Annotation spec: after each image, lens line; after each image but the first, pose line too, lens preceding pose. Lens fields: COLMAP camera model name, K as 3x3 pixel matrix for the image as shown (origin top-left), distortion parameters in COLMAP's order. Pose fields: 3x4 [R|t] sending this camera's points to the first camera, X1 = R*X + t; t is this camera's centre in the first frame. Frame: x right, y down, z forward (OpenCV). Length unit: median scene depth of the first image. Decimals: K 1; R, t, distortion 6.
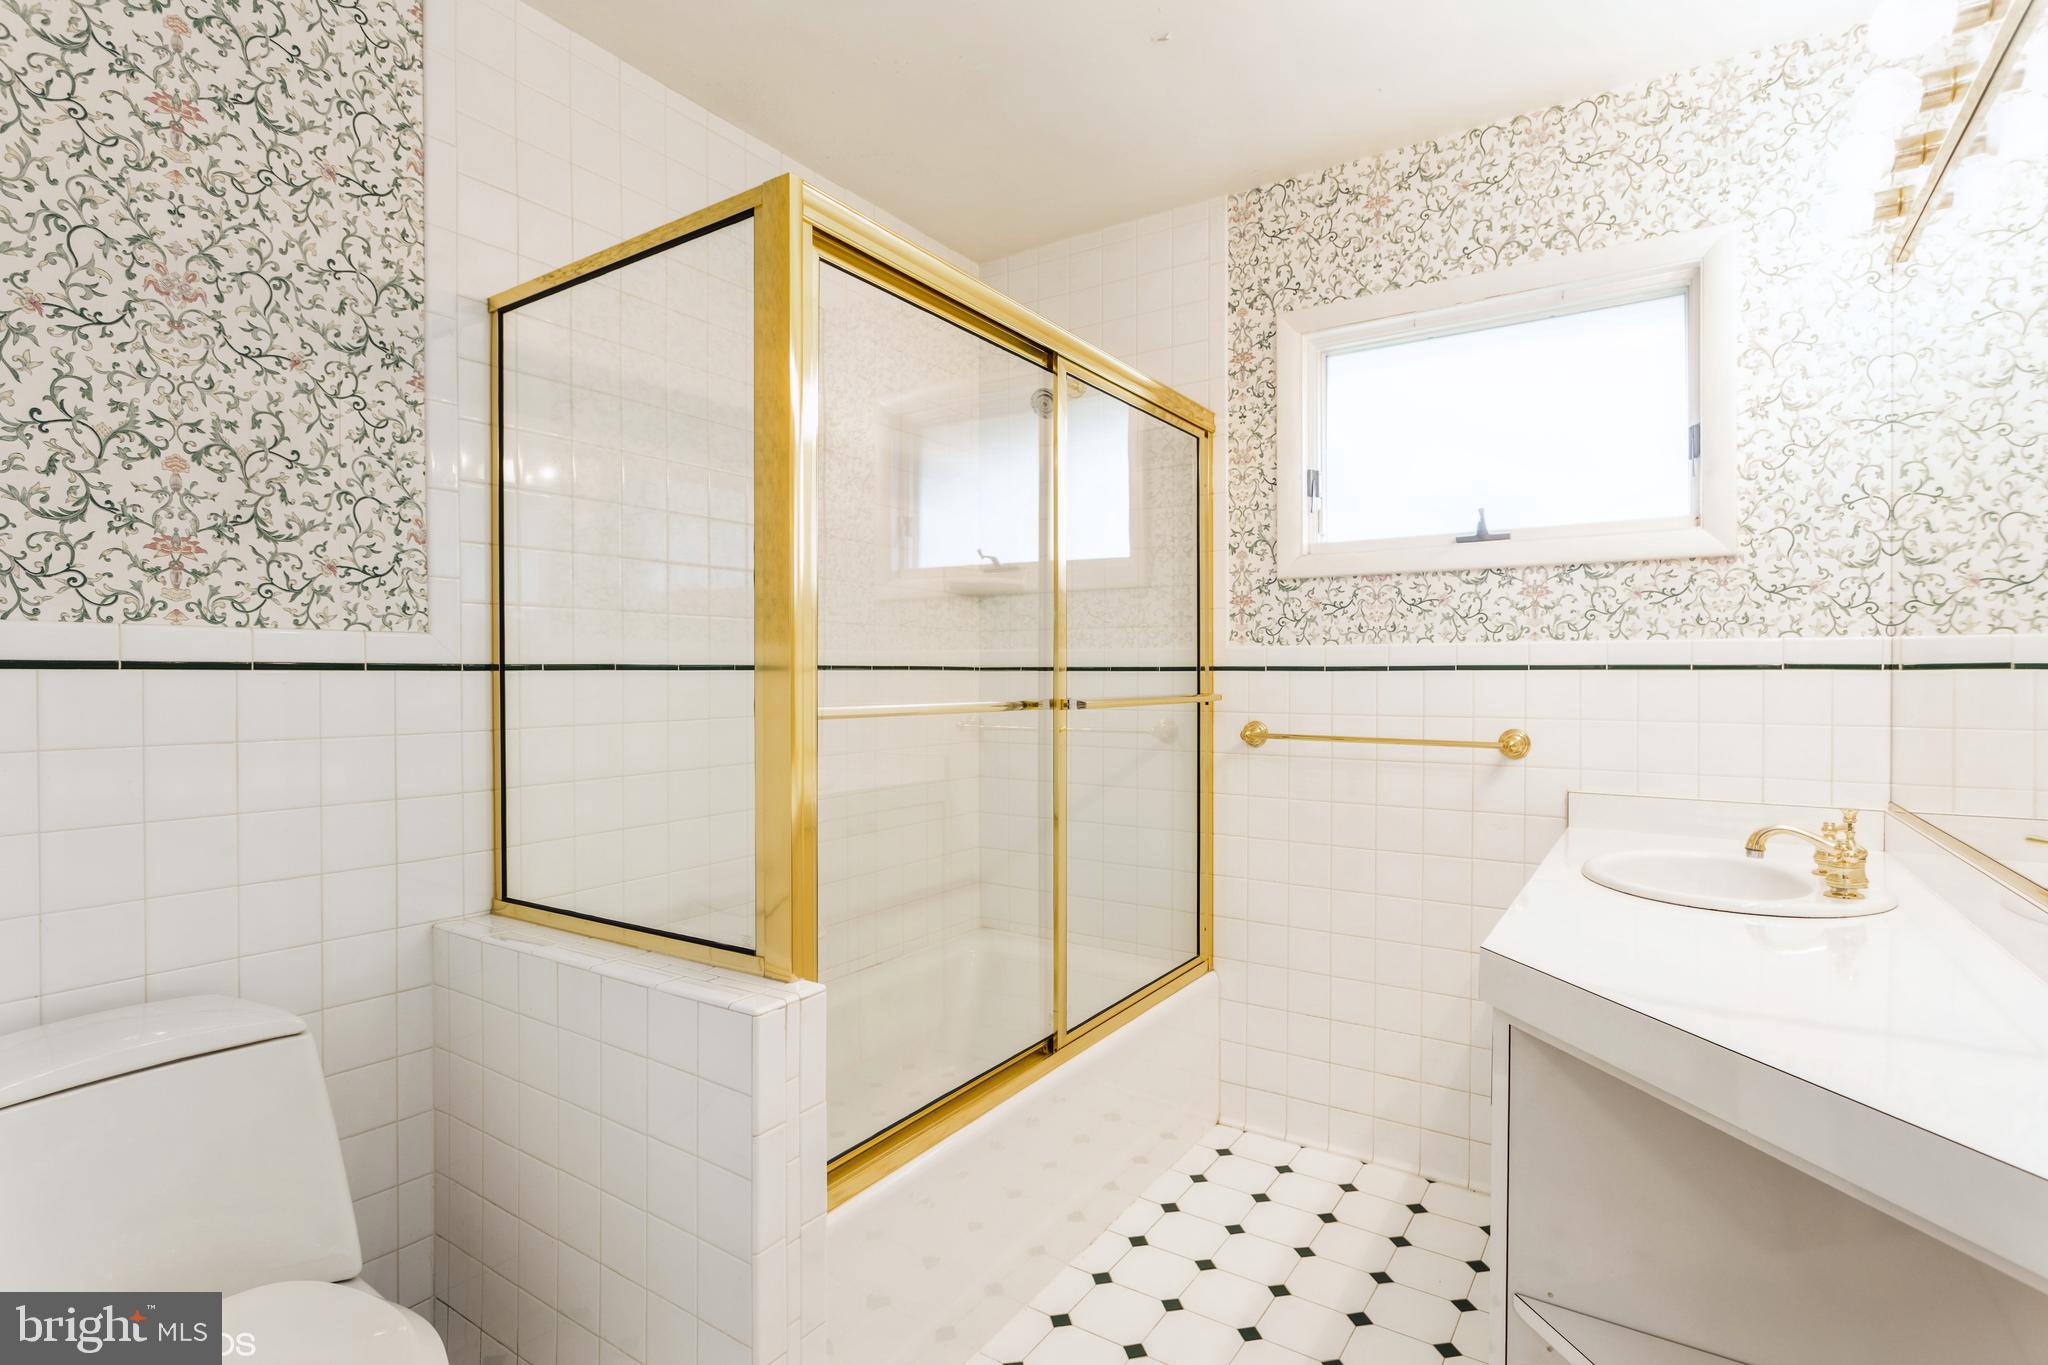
lens RADIAL K [[981.4, 0, 1006.4], [0, 981.4, 685.7], [0, 0, 1]] dist [0.003931, 0.004371]
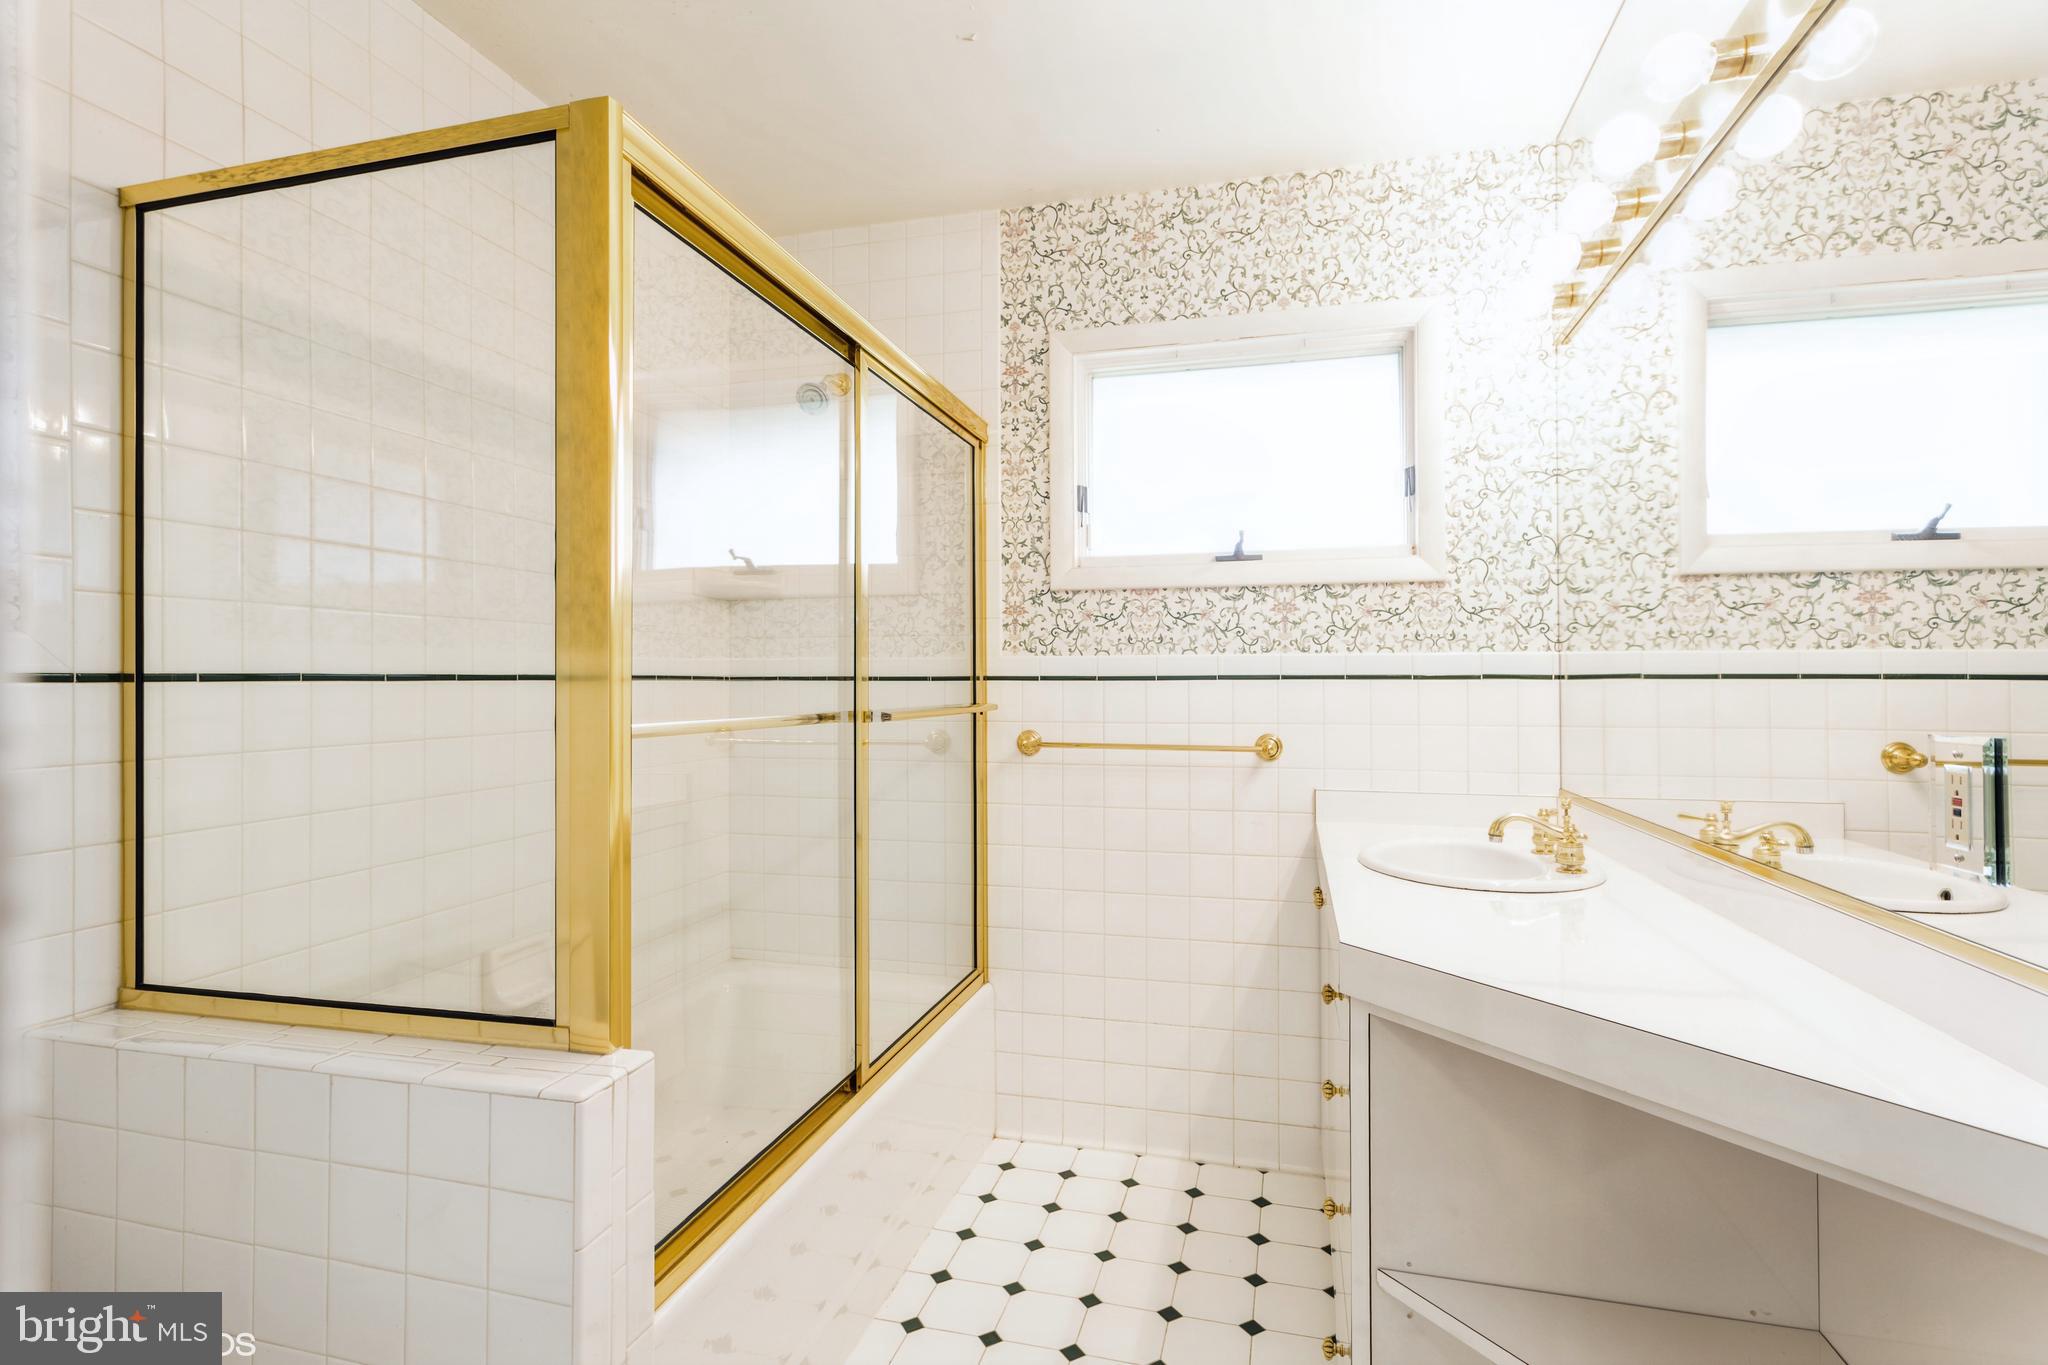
lens RADIAL K [[981.4, 0, 1029.0], [0, 981.4, 678.9], [0, 0, 1]] dist [0.003931, 0.004371]
pose [[0.949557, -0.000610, 0.313595, -0.090264], [0.005955, 0.999853, -0.016088, -0.000991], [-0.313539, 0.017144, 0.949420, 0.057389]]
